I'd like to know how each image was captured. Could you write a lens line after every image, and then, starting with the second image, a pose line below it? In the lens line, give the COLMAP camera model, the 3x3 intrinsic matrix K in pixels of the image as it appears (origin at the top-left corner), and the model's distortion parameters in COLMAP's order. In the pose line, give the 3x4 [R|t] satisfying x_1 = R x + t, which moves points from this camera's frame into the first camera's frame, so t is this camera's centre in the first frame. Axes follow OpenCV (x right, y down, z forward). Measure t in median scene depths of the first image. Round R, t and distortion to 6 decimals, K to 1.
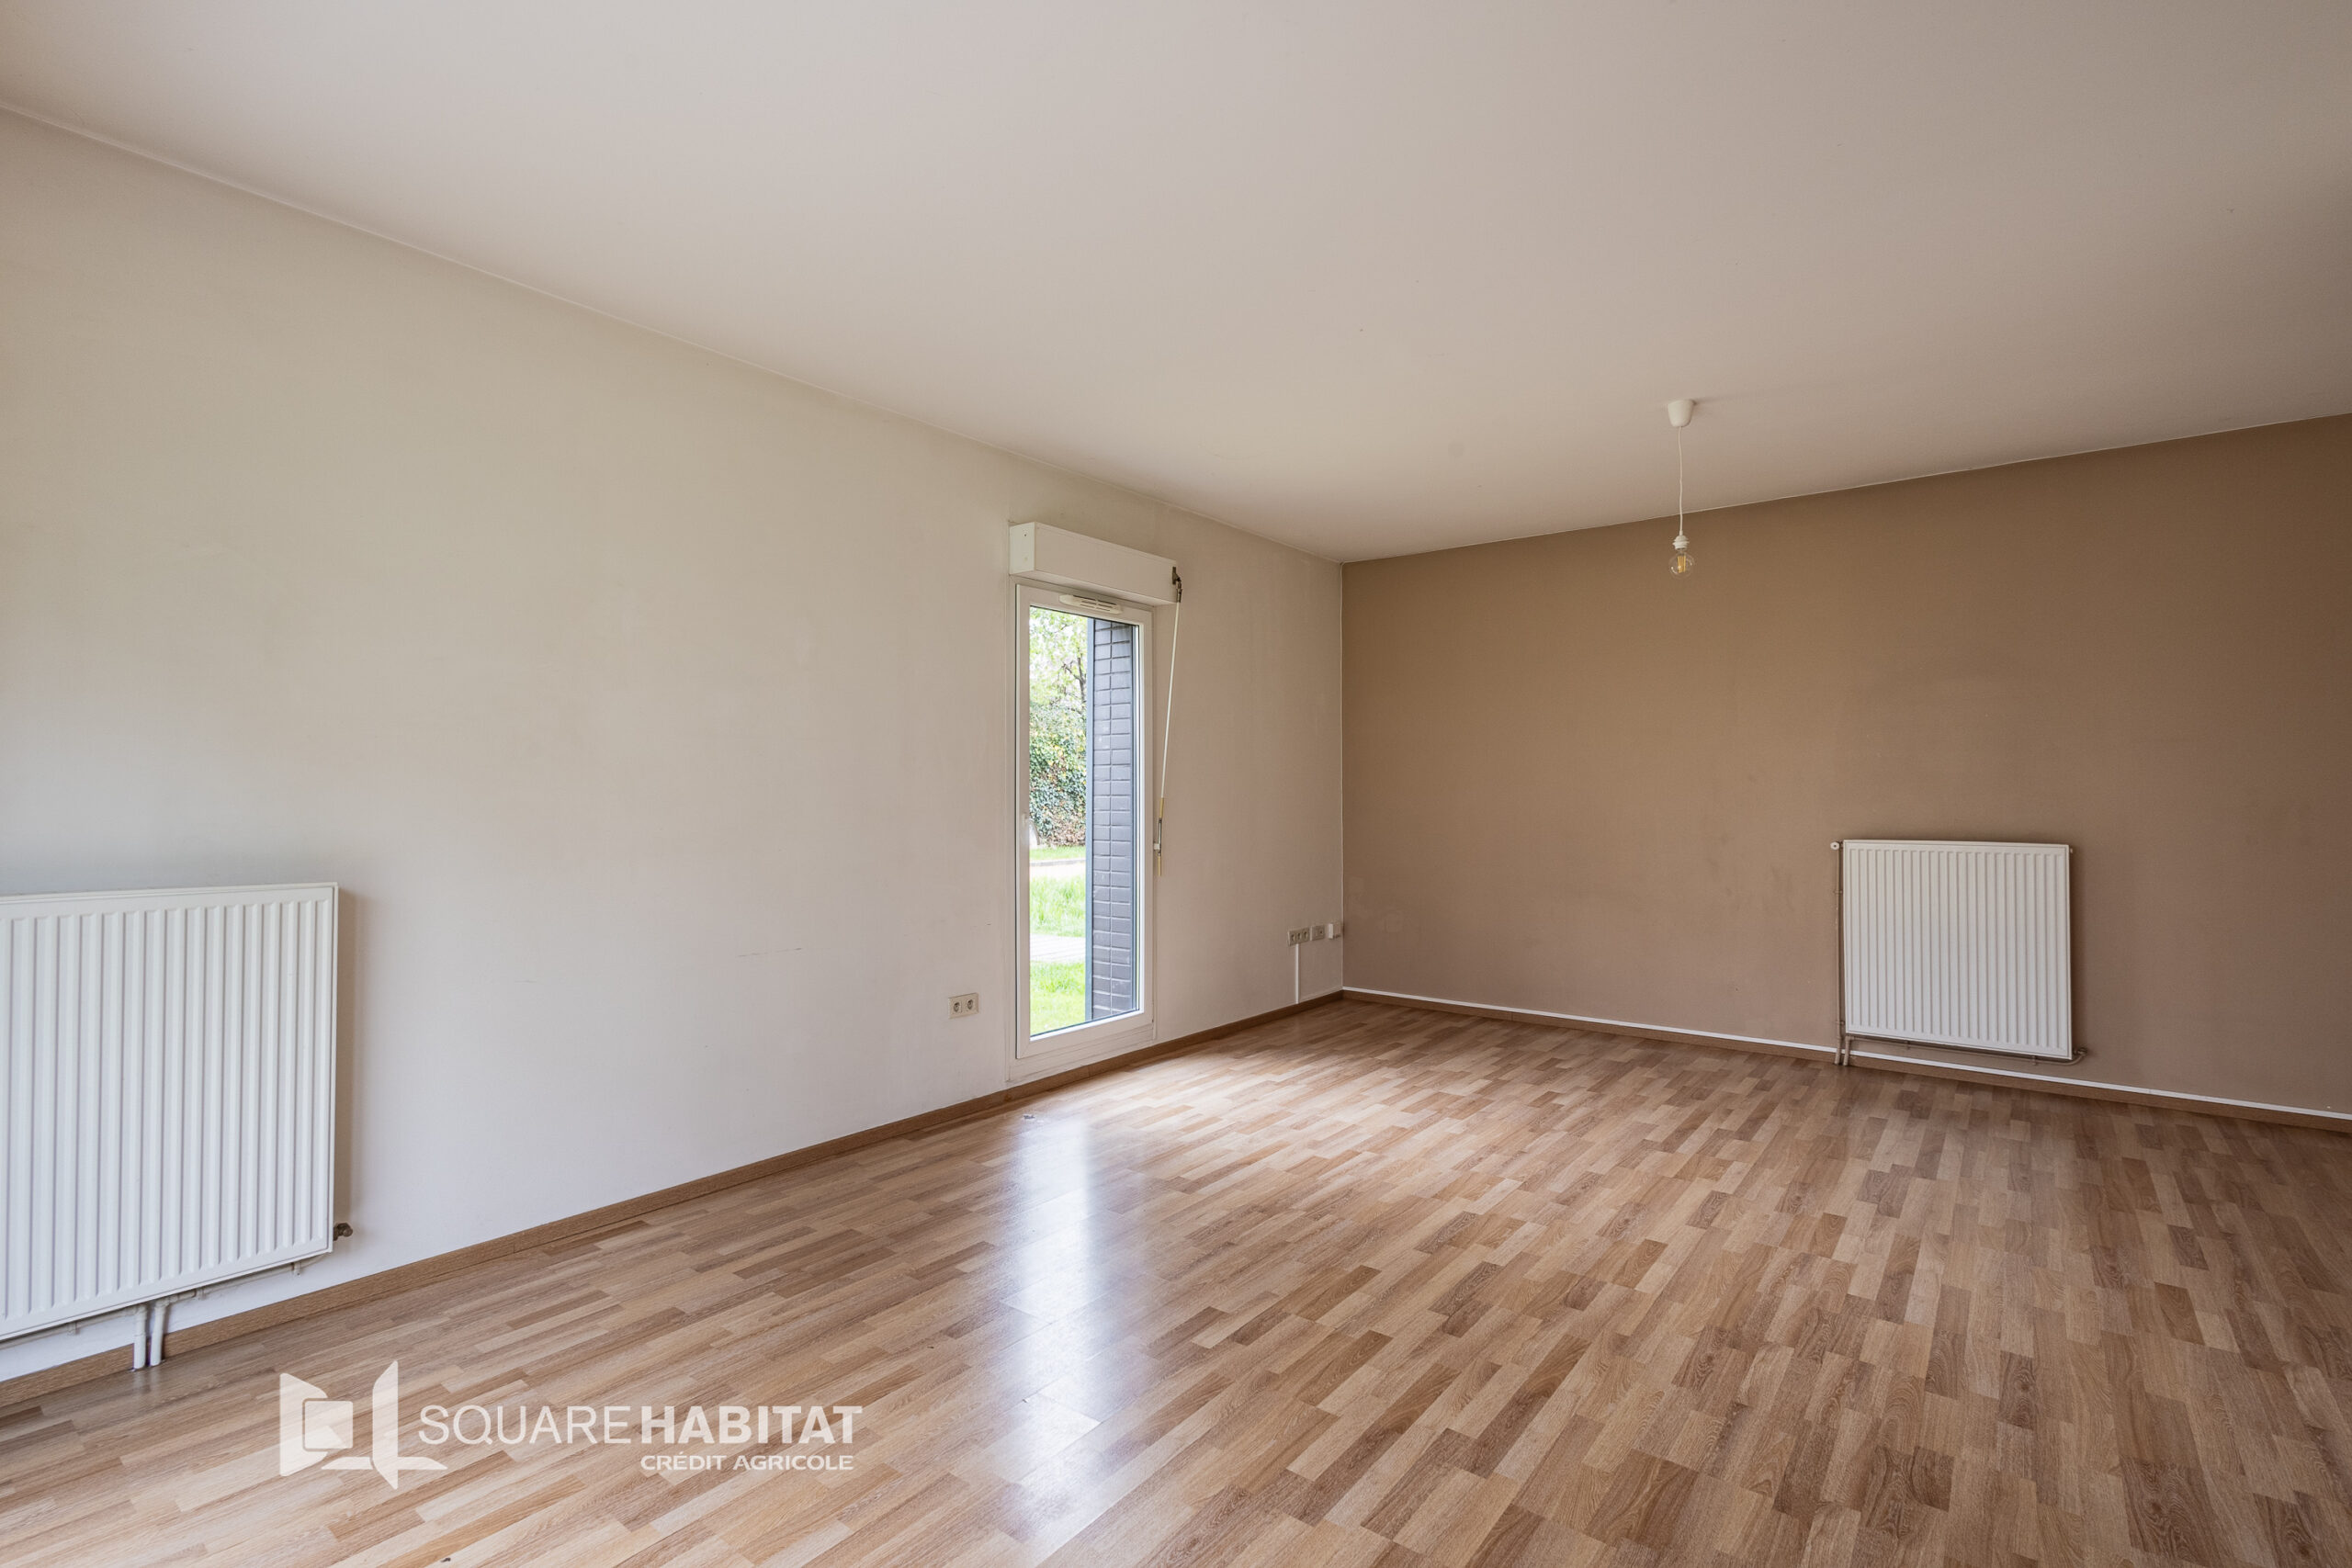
lens RADIAL K [[1088.1, 0, 1176.0], [0, 1088.1, 784.0], [0, 0, 1]] dist [0.014961, -0.000813]
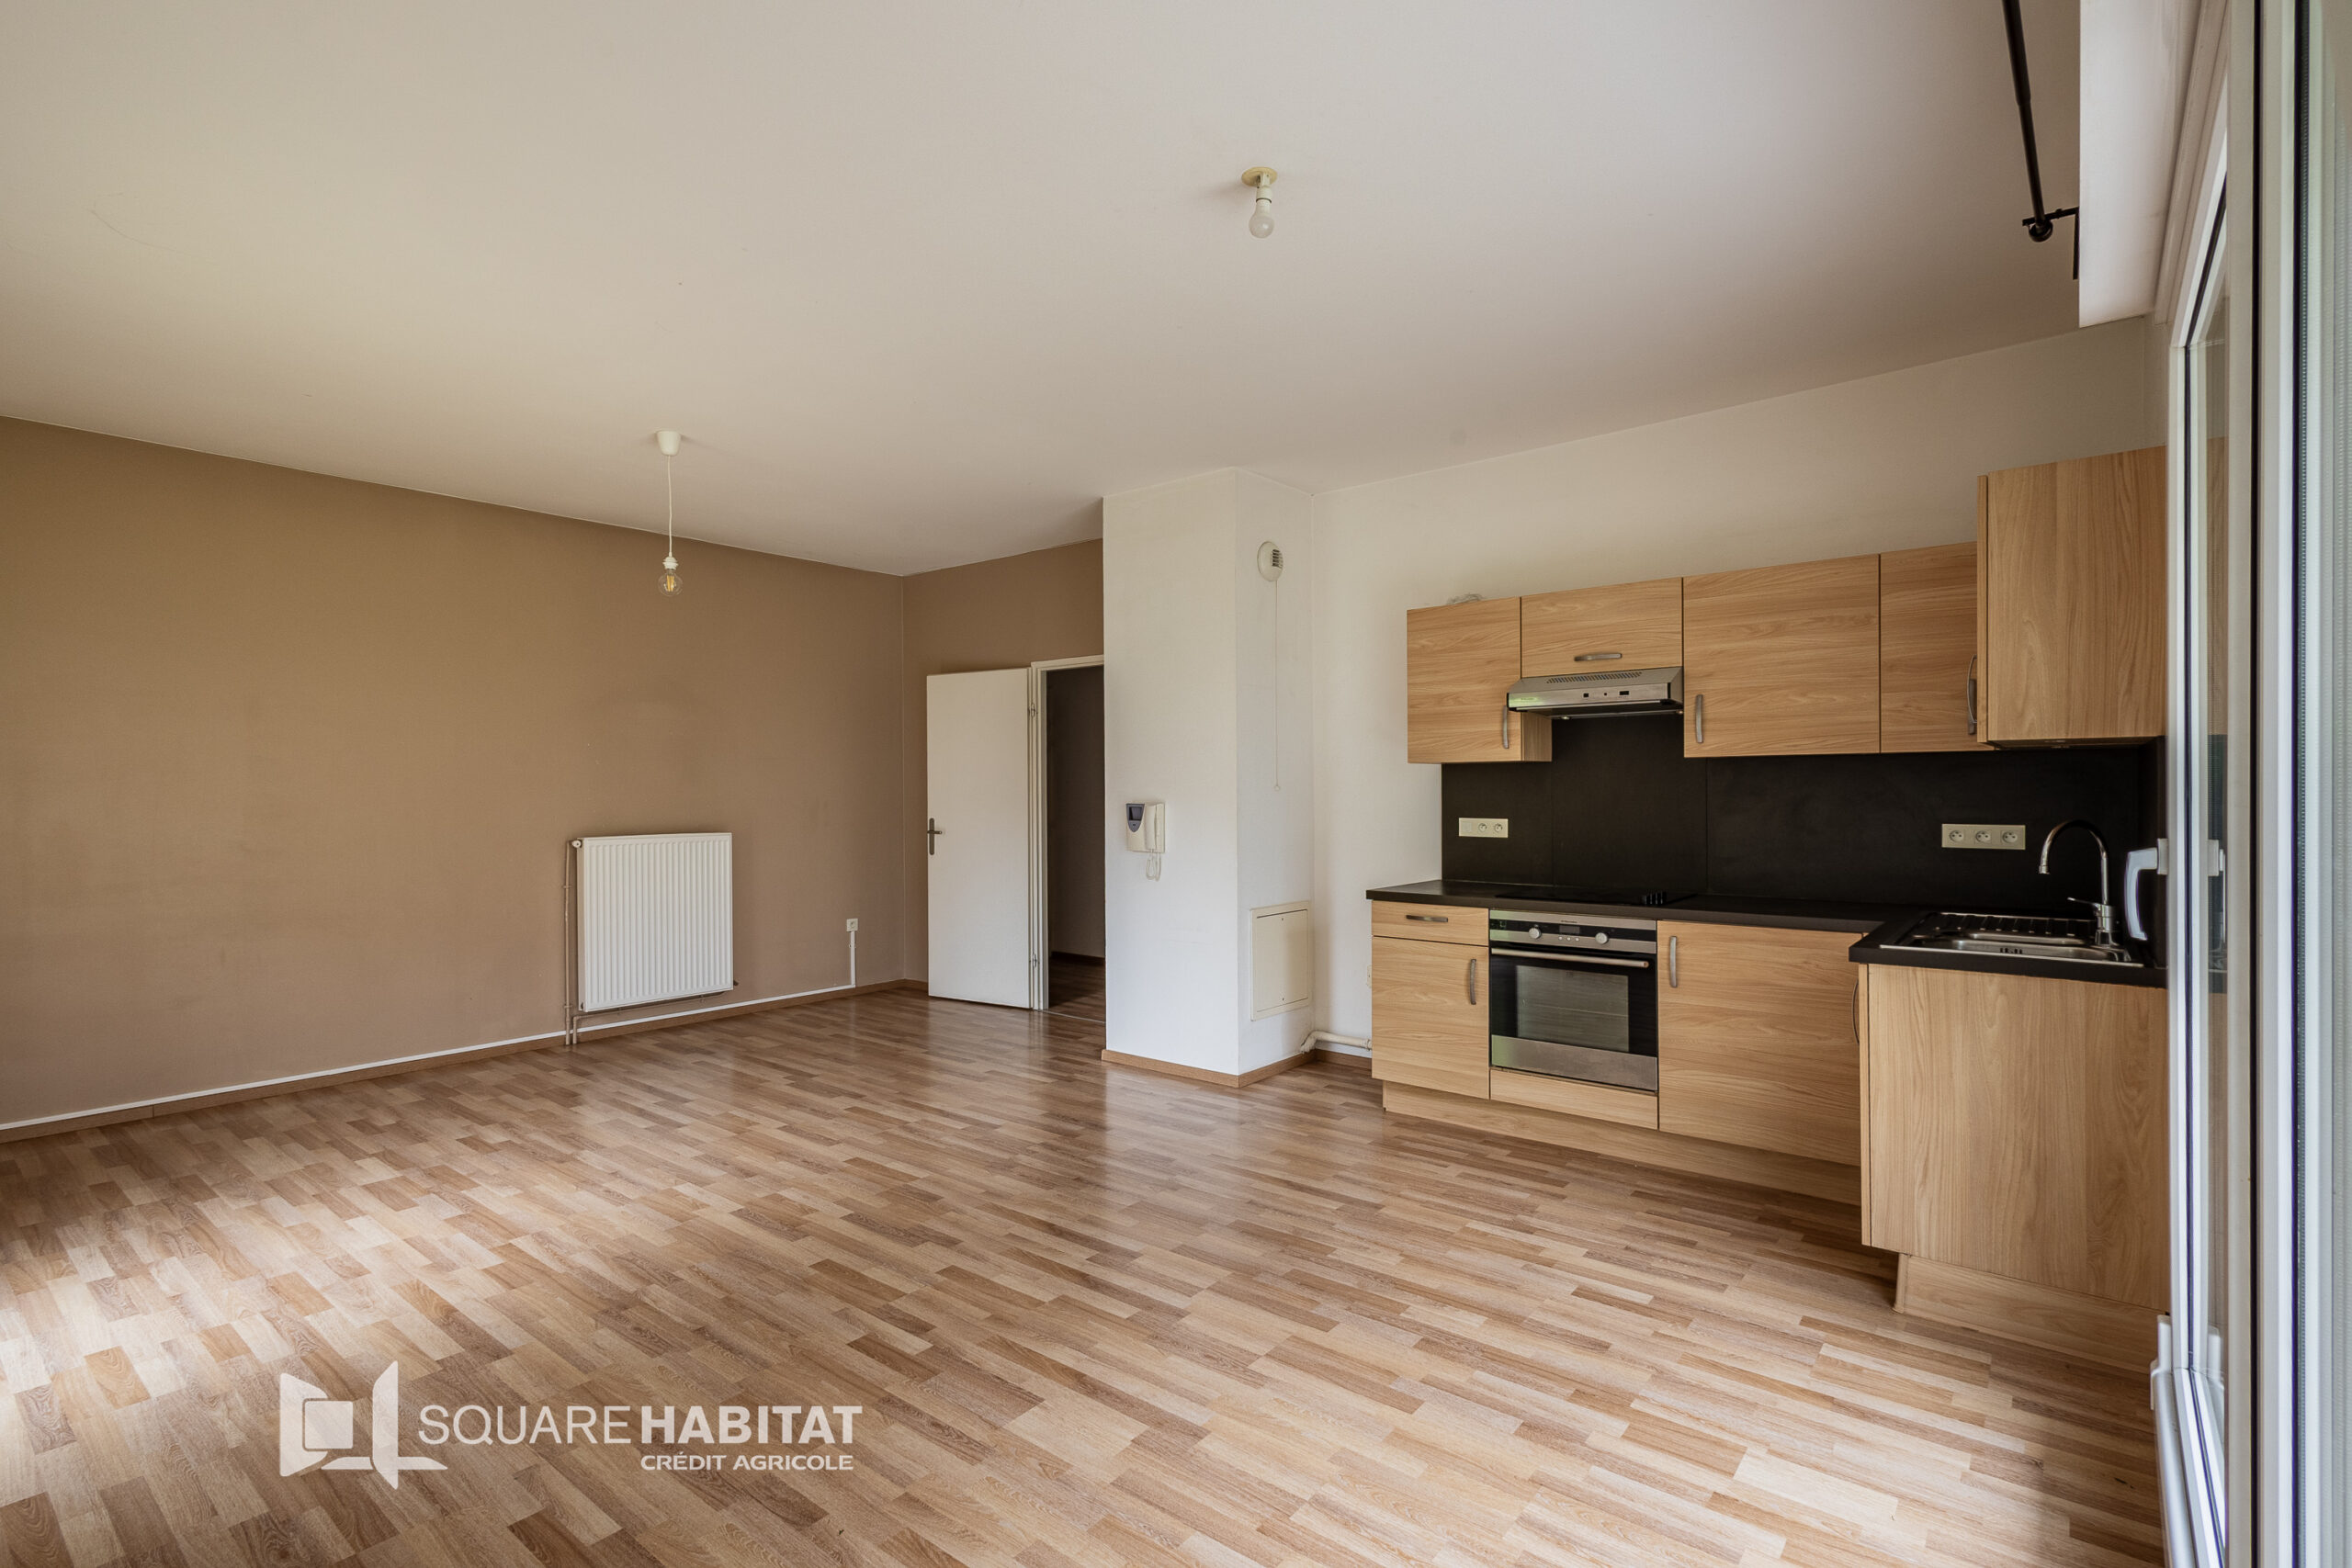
lens RADIAL K [[1088.1, 0, 1176.0], [0, 1088.1, 784.0], [0, 0, 1]] dist [0.014961, -0.000813]
pose [[0.024179, 0.004608, 0.999697, -0.642356], [-0.004100, 0.999981, -0.004510, -0.004062], [-0.999699, -0.003989, 0.024198, 0.484570]]
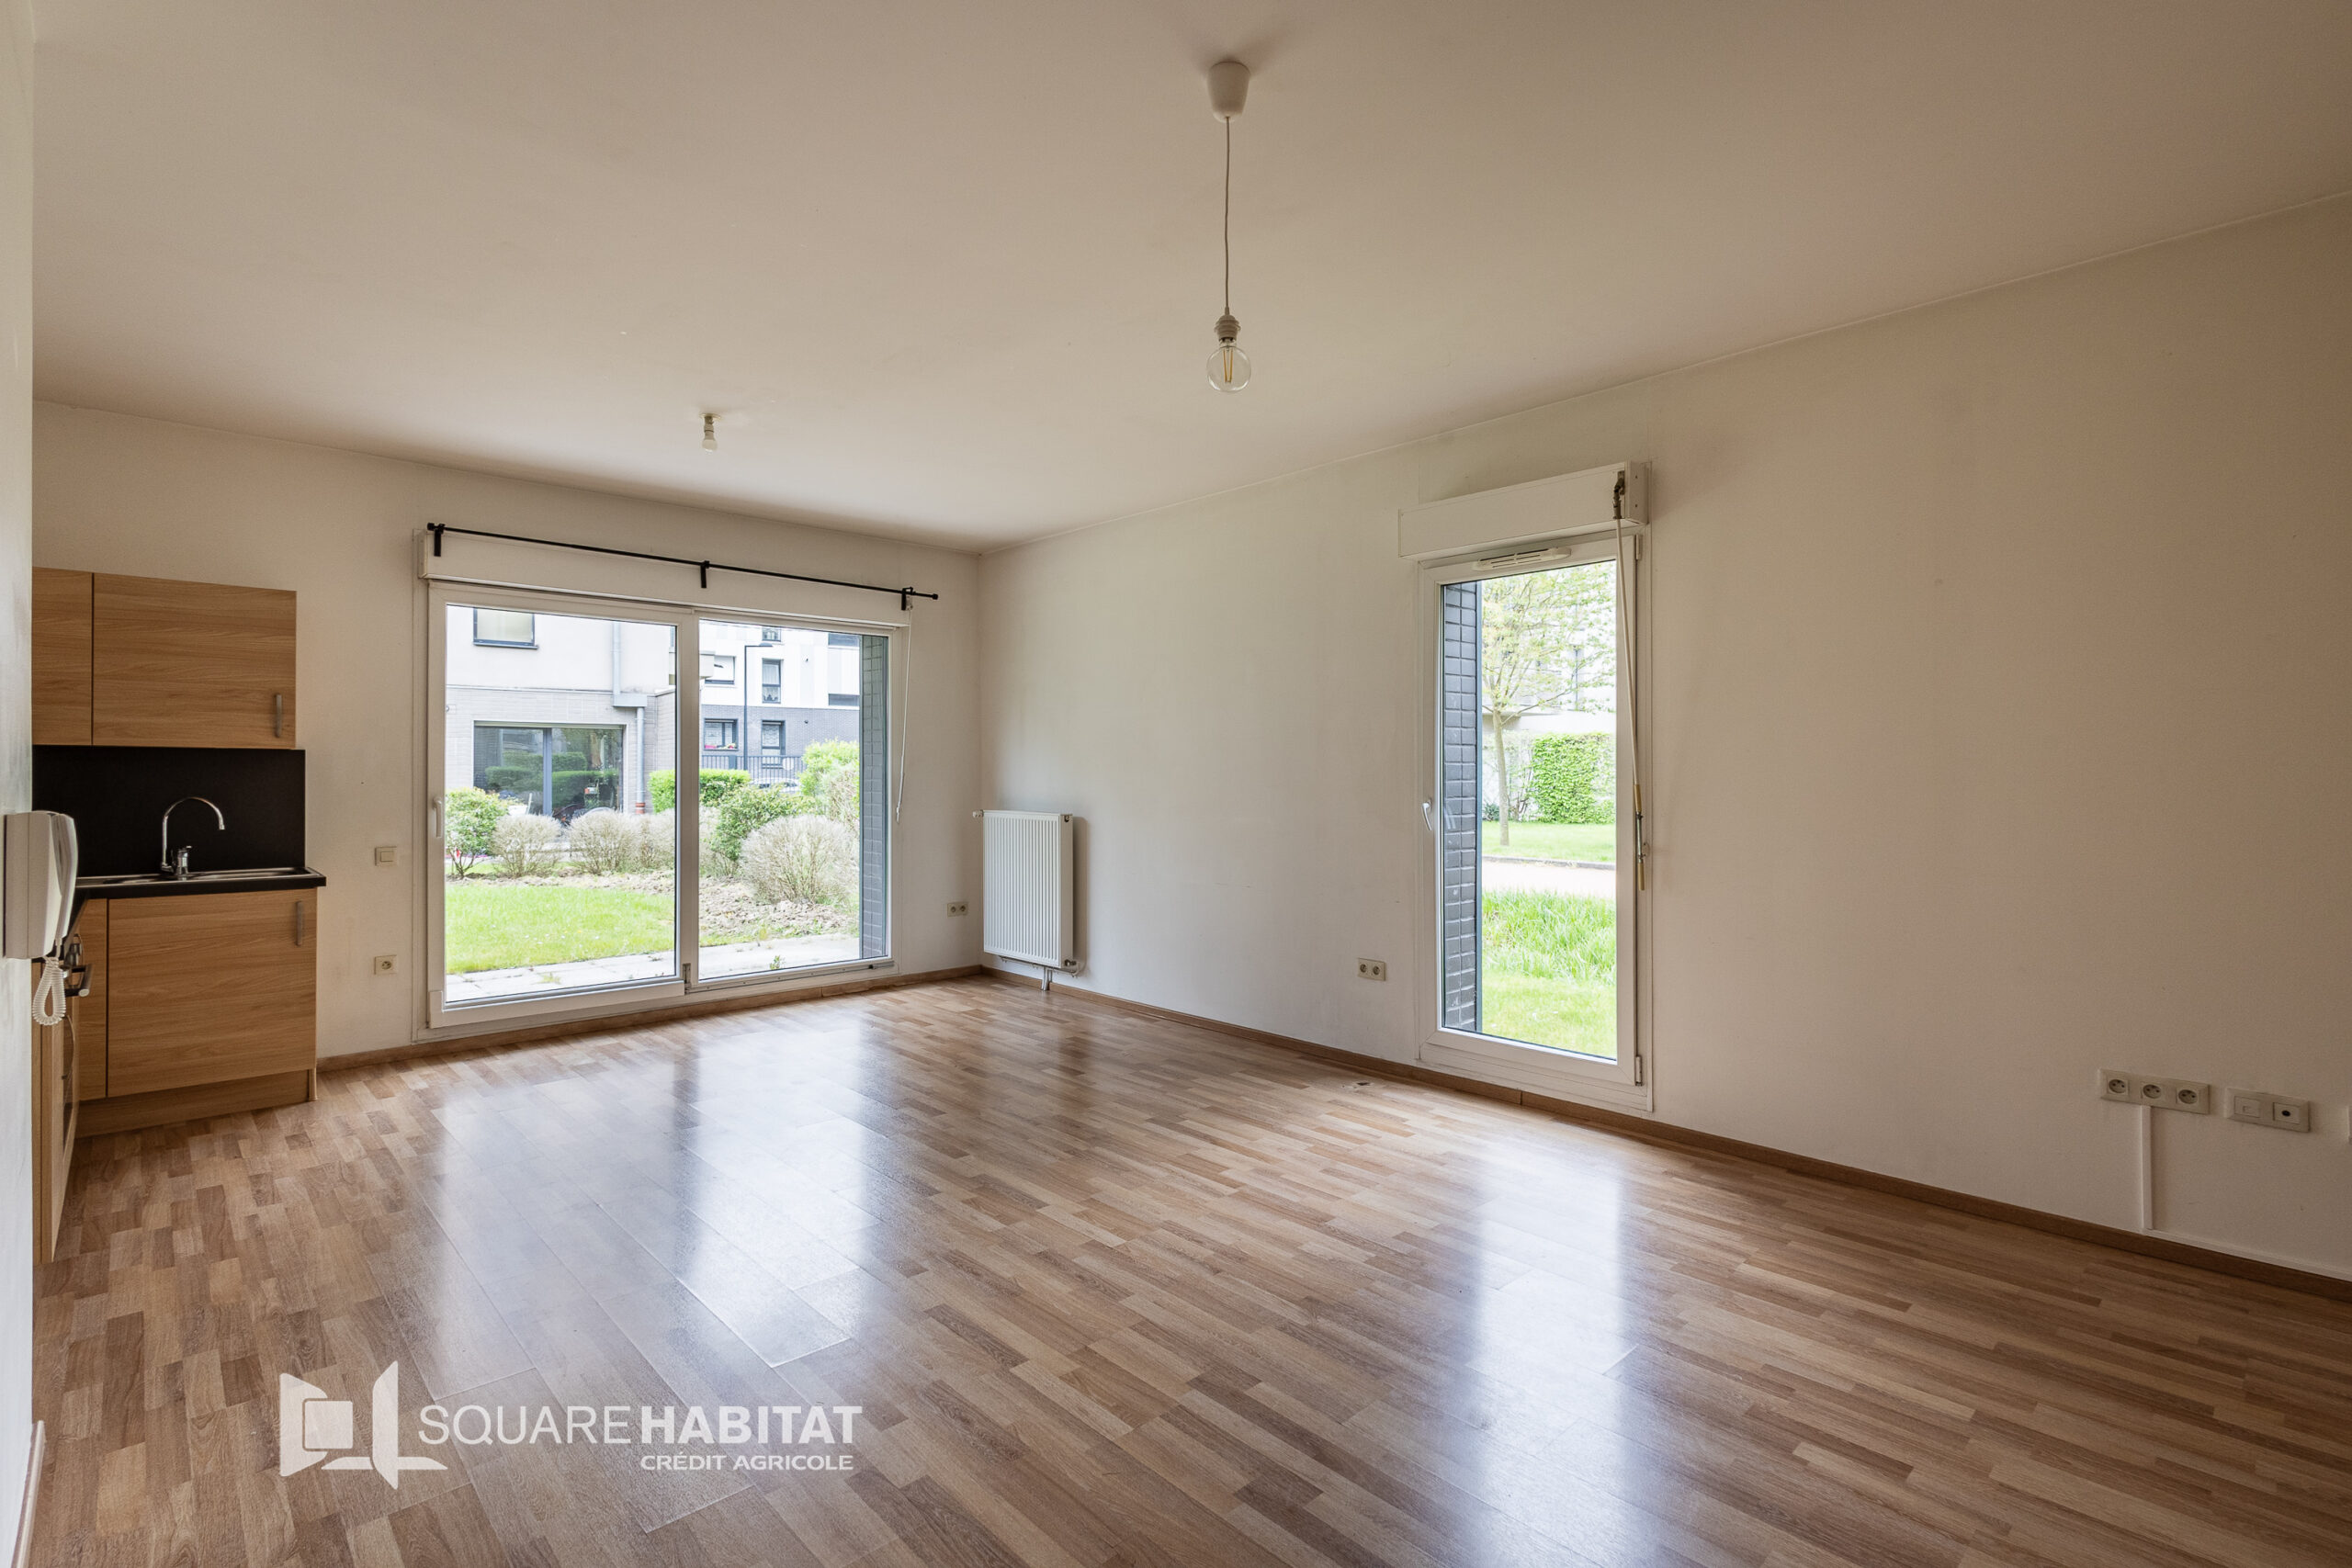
lens RADIAL K [[1088.1, 0, 1176.0], [0, 1088.1, 784.0], [0, 0, 1]] dist [0.014961, -0.000813]
pose [[-0.155146, 0.007185, -0.987865, 1.054221], [0.010232, 0.999932, 0.005666, 0.003900], [0.987839, -0.009229, -0.155209, 1.096587]]
